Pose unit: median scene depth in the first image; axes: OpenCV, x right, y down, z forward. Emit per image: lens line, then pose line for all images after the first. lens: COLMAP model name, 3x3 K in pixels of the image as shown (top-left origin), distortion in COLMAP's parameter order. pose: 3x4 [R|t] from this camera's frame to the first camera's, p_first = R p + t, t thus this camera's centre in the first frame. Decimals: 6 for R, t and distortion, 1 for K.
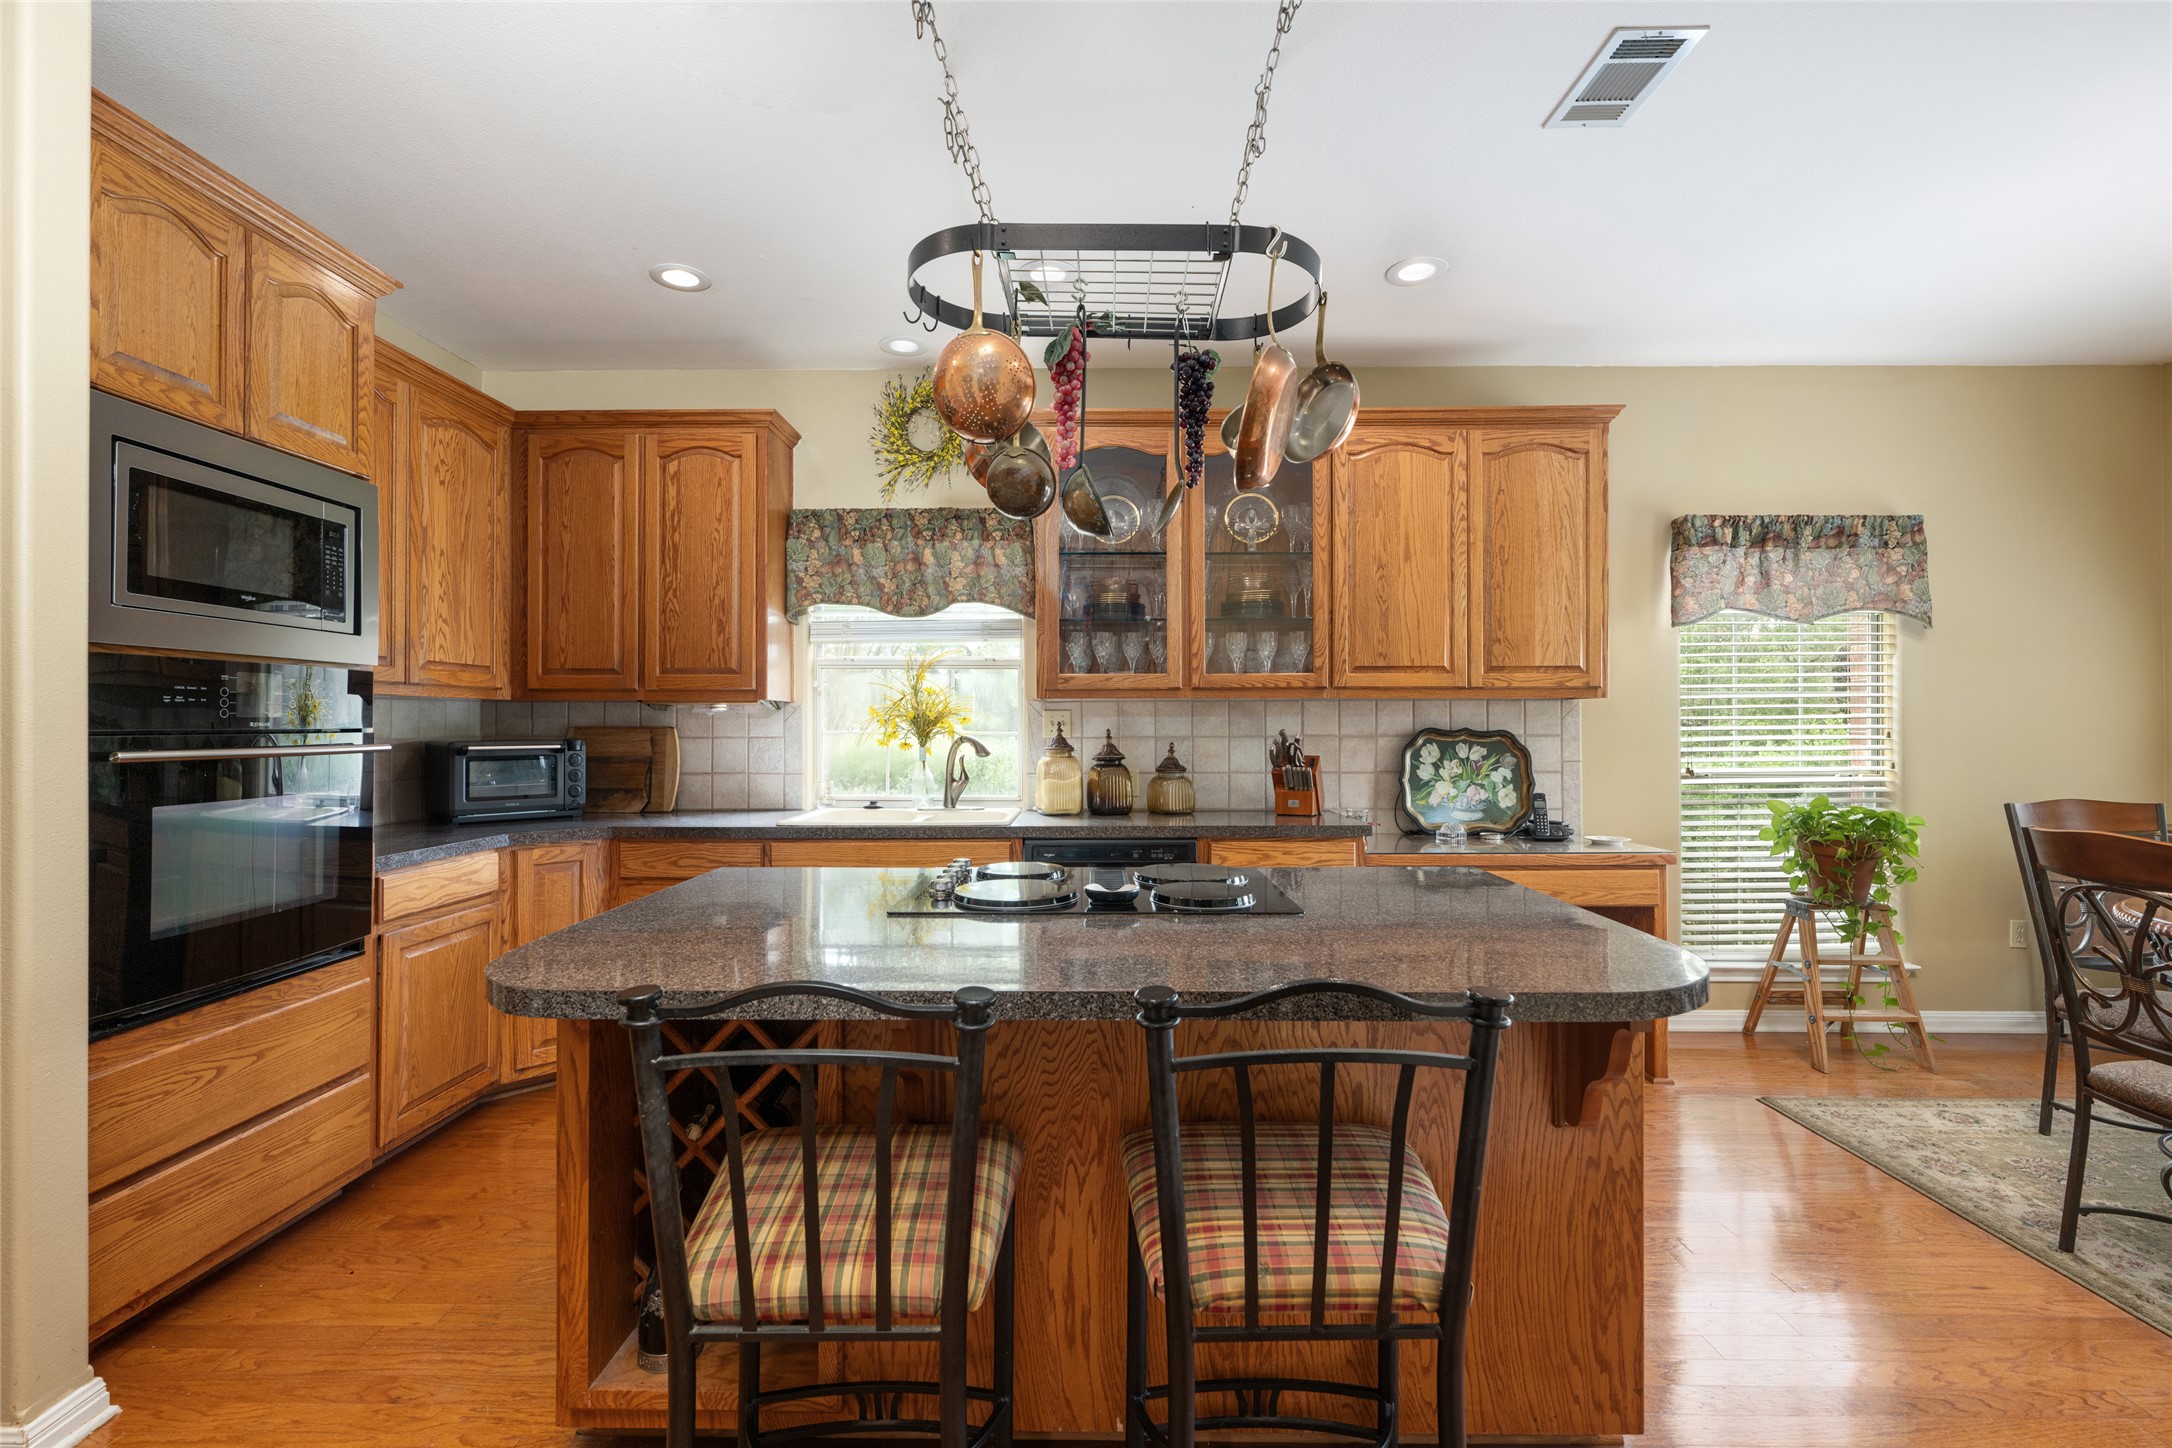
lens RADIAL K [[954.3, 0, 1086.0], [0, 954.3, 724.0], [0, 0, 1]] dist [0.000024, -0.000019]
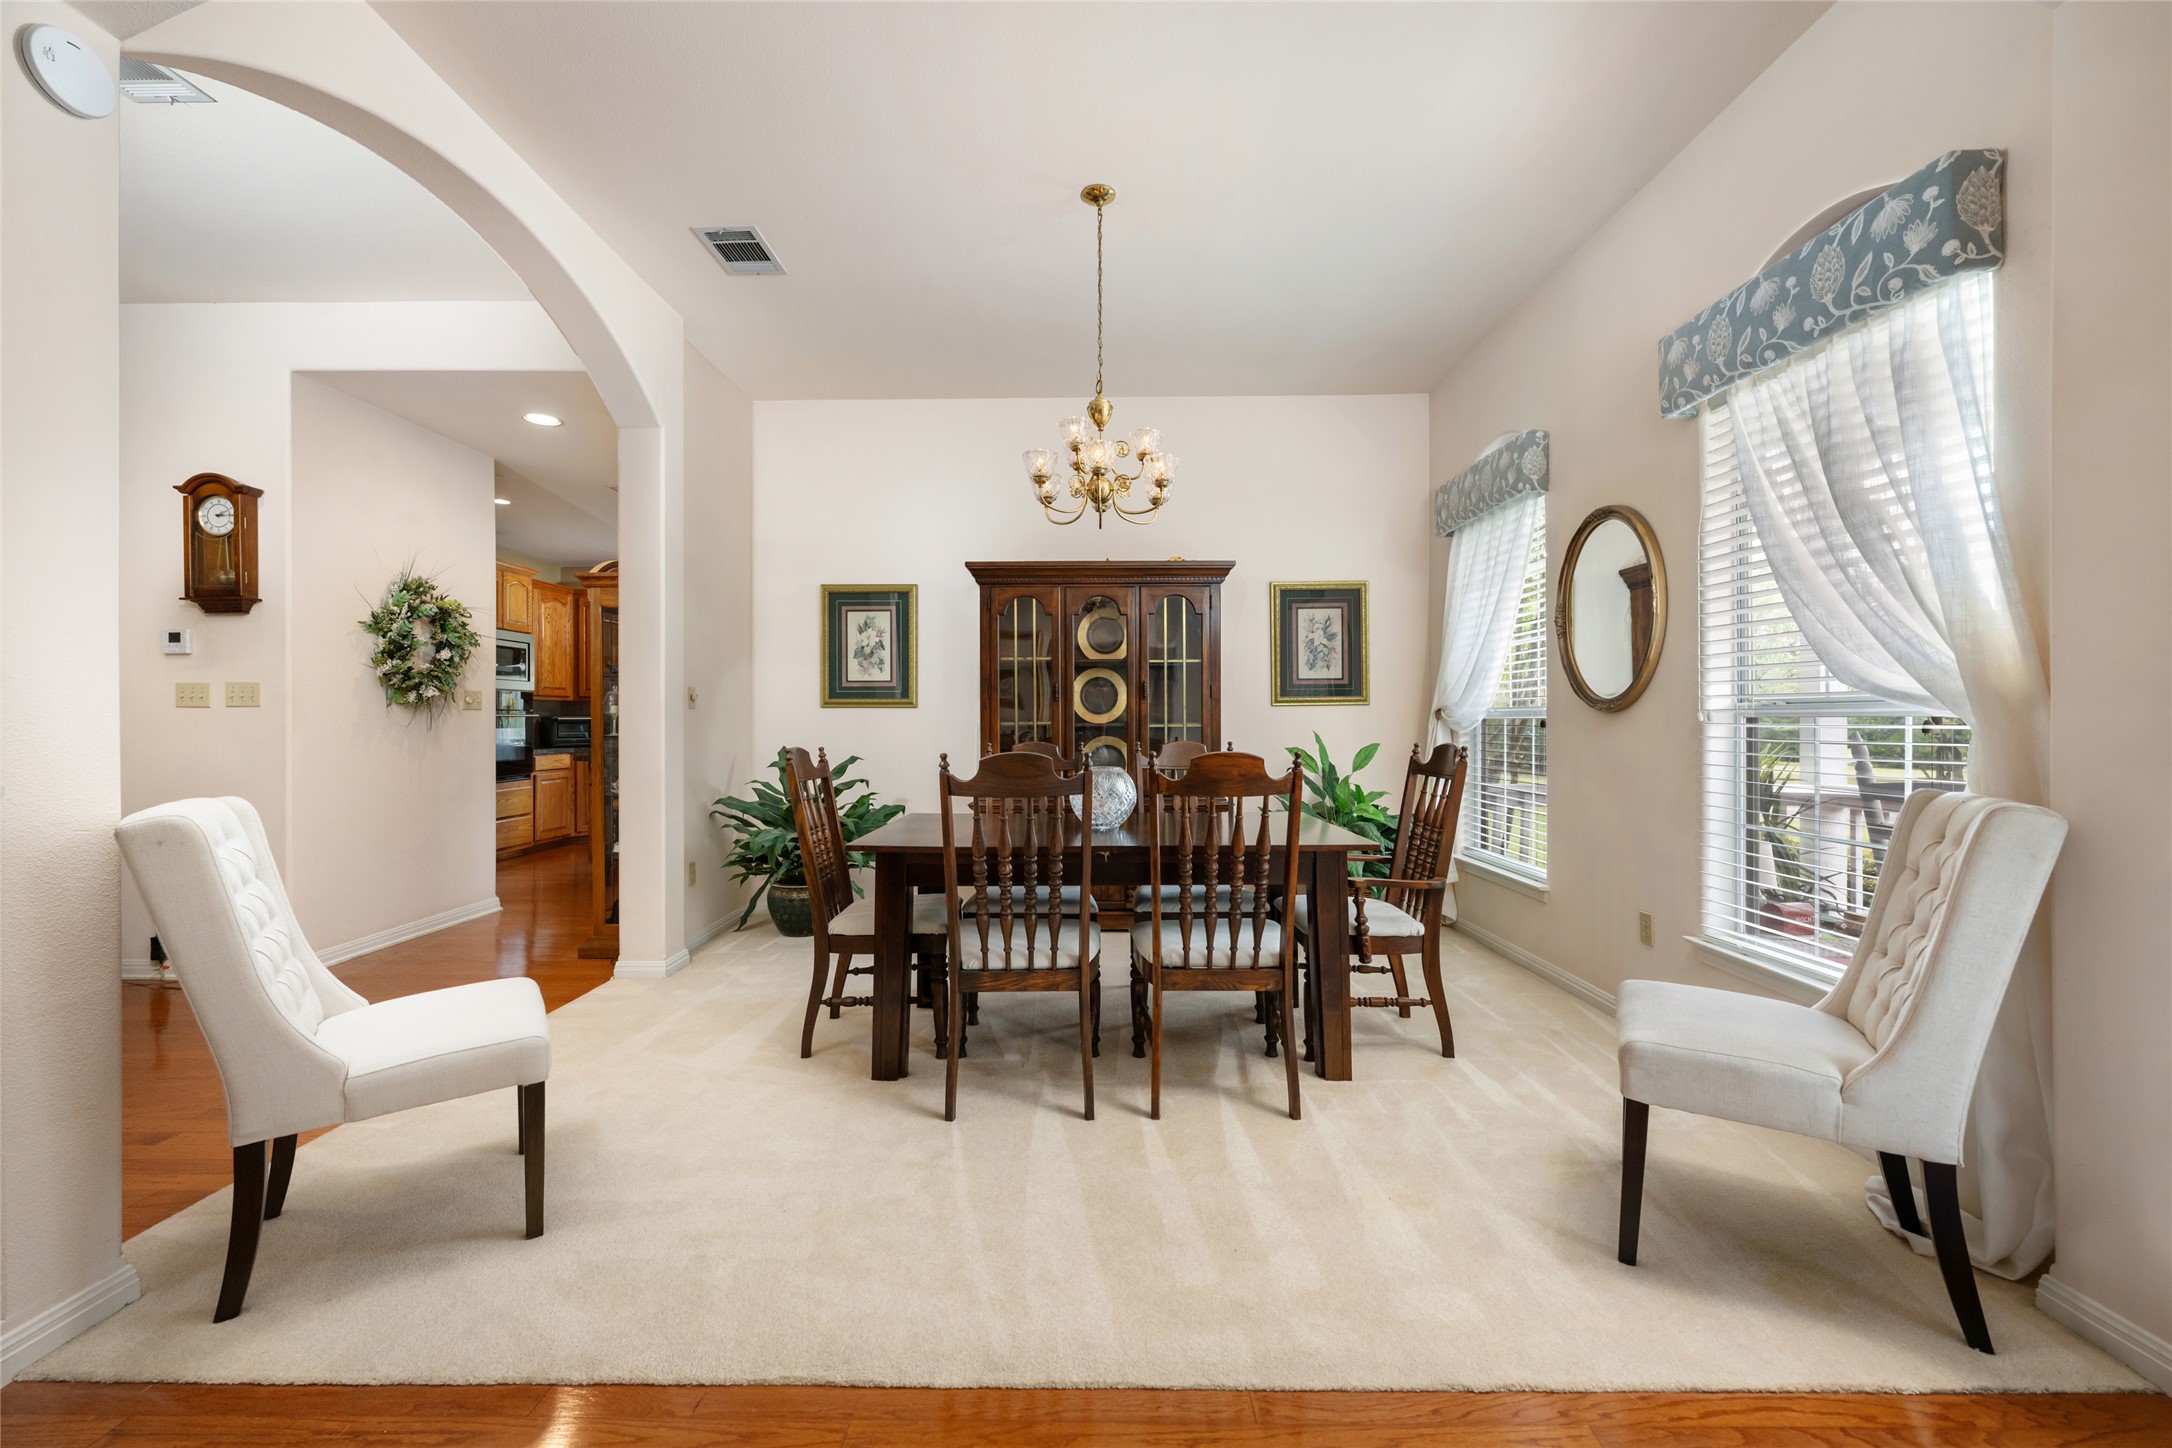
lens RADIAL K [[875.1, 0, 1086.0], [0, 875.1, 724.0], [0, 0, 1]] dist [0.000095, -0.000001]
pose [[0.999989, 0.002256, 0.004212, 0.899176], [-0.002289, 0.999966, 0.007960, 0.019734], [-0.004194, -0.007969, 0.999959, -1.591430]]
